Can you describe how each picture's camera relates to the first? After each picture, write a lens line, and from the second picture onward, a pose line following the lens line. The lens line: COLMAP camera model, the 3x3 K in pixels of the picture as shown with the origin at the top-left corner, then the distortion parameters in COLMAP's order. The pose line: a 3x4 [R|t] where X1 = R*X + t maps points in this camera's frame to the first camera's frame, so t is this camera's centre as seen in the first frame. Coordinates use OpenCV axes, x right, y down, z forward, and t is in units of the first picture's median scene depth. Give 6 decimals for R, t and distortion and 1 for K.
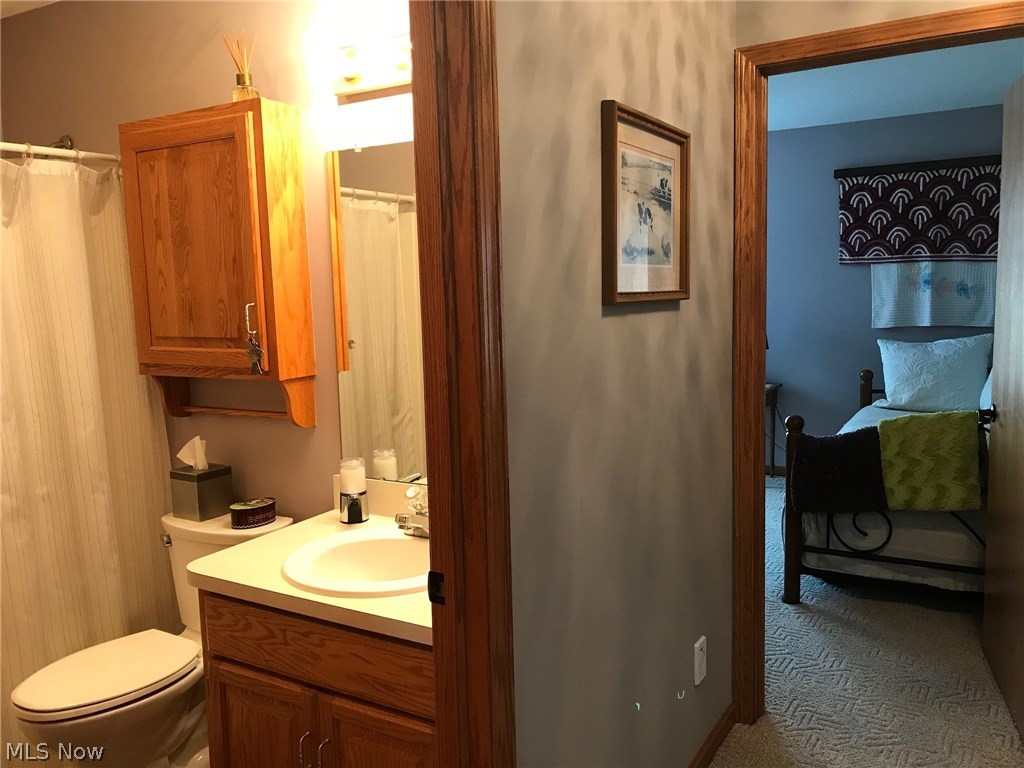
lens RADIAL K [[832.7, 0, 509.1], [0, 832.7, 372.8], [0, 0, 1]] dist [0.037550, -0.061092]
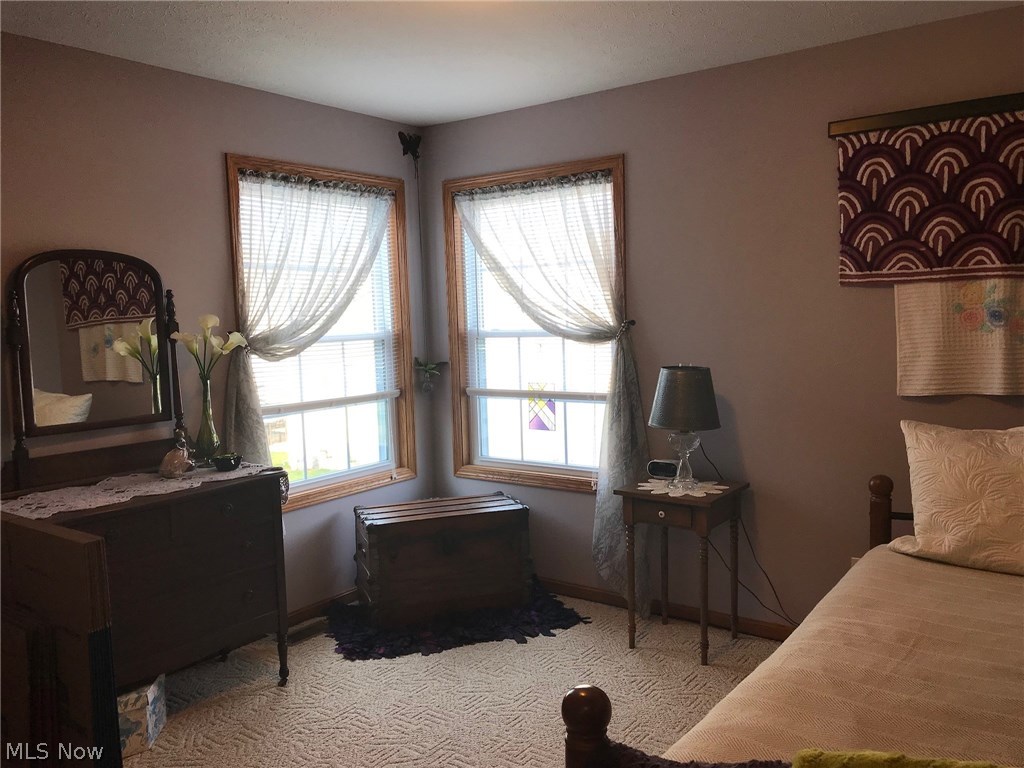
lens RADIAL K [[832.7, 0, 502.2], [0, 832.7, 382.3], [0, 0, 1]] dist [0.037550, -0.061092]
pose [[0.995454, 0.002227, -0.095217, 0.221416], [-0.004309, 0.999756, -0.021664, -0.049401], [0.095145, 0.021976, 0.995221, 0.409207]]
